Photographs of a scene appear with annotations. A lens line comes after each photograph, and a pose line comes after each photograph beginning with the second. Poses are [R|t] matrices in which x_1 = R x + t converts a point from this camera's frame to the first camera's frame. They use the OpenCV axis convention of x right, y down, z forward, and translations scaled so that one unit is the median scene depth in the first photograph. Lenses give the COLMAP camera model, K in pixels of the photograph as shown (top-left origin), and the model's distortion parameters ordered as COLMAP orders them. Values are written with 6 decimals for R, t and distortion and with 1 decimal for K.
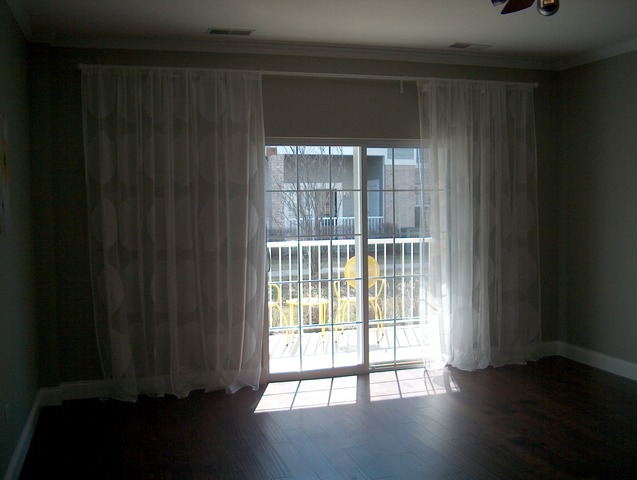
lens RADIAL K [[716.7, 0, 355.8], [0, 716.7, 241.8], [0, 0, 1]] dist [-0.097357, -0.026793]
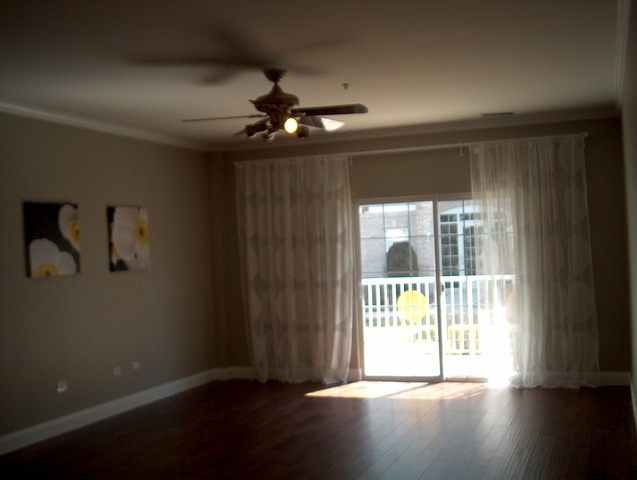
lens RADIAL K [[716.7, 0, 355.8], [0, 716.7, 241.8], [0, 0, 1]] dist [-0.097357, -0.026793]
pose [[0.802969, -0.031372, -0.595195, 0.655382], [-0.009960, 0.997768, -0.066028, 0.023097], [0.595938, 0.058946, 0.800864, -0.093542]]
